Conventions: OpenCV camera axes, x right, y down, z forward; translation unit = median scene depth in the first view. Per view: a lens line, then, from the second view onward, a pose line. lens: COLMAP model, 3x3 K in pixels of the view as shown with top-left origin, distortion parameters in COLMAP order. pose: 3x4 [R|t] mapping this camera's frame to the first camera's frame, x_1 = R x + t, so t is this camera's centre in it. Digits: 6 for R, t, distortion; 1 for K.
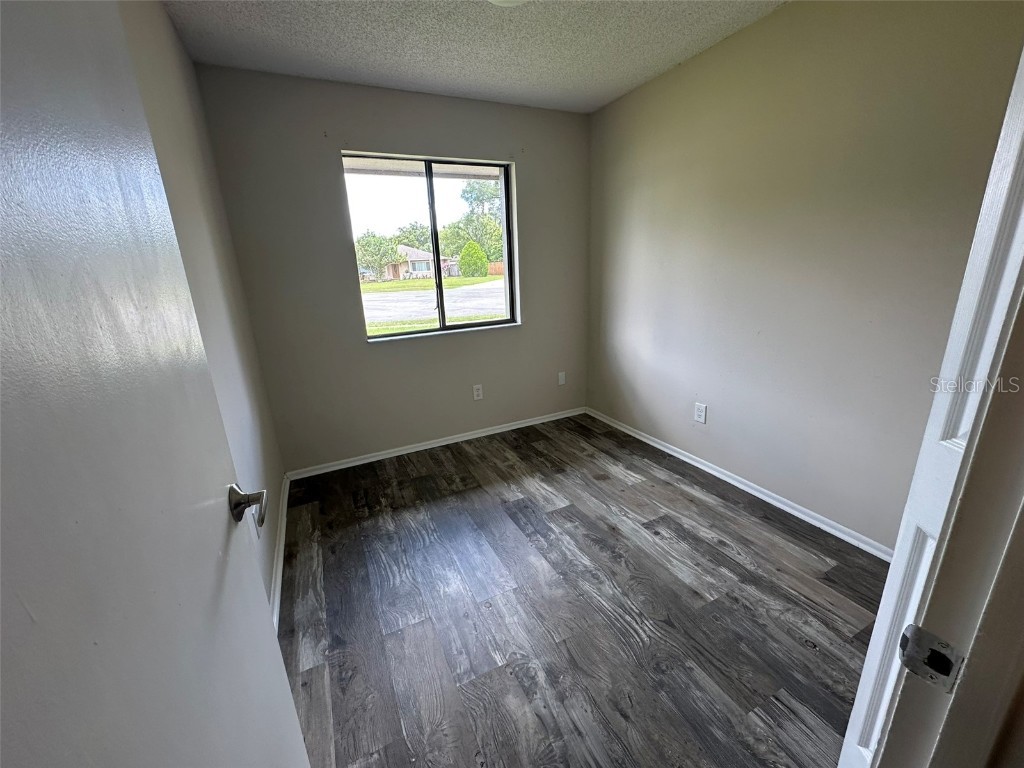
lens RADIAL K [[407.3, 0, 513.2], [0, 407.3, 383.4], [0, 0, 1]] dist [-0.001654, 0.000905]
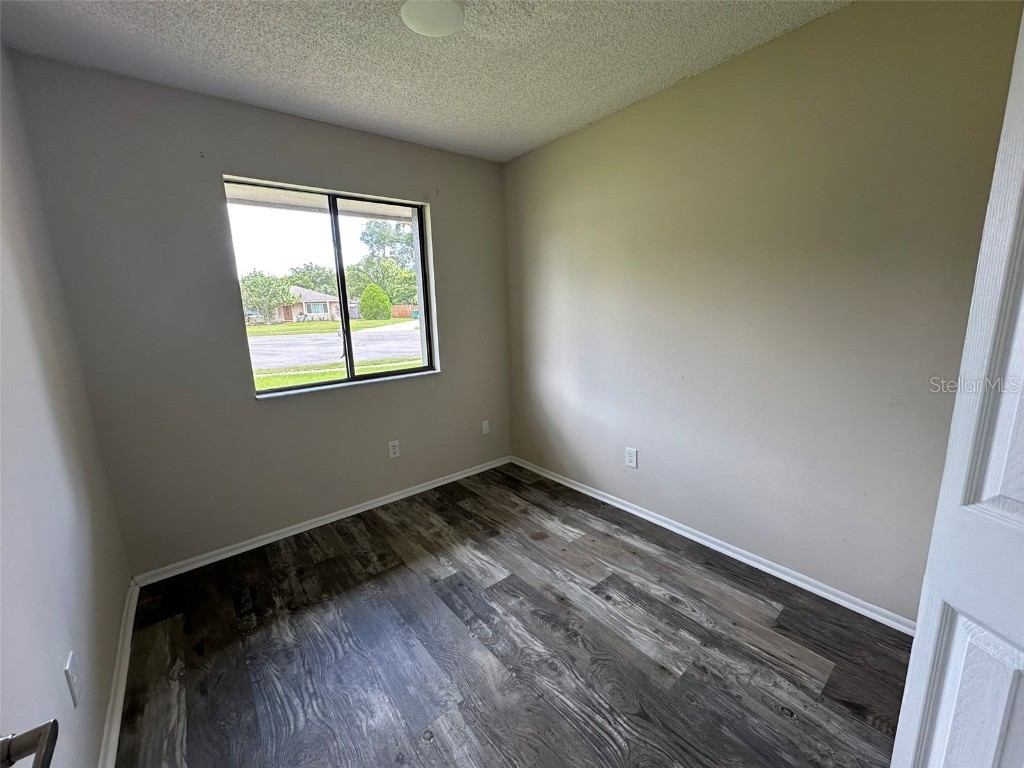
lens RADIAL K [[407.3, 0, 511.8], [0, 407.3, 383.7], [0, 0, 1]] dist [-0.001654, 0.000905]
pose [[0.974552, -0.031121, 0.221991, -0.038276], [0.053180, 0.994142, -0.094091, -0.029540], [-0.217763, 0.103502, 0.970498, 0.091244]]
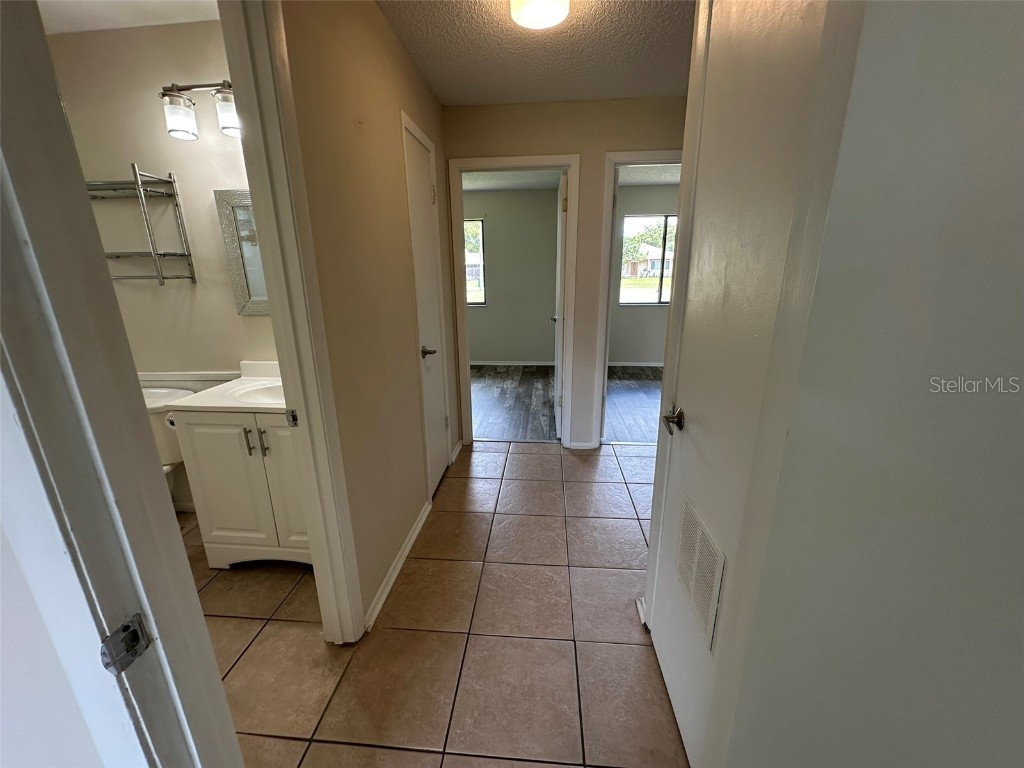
lens RADIAL K [[407.3, 0, 513.7], [0, 407.3, 382.0], [0, 0, 1]] dist [-0.001654, 0.000905]
pose [[0.853208, 0.167780, -0.493848, 0.311550], [-0.166690, 0.984906, 0.046627, 0.316417], [0.494217, 0.042537, 0.868297, -1.202140]]
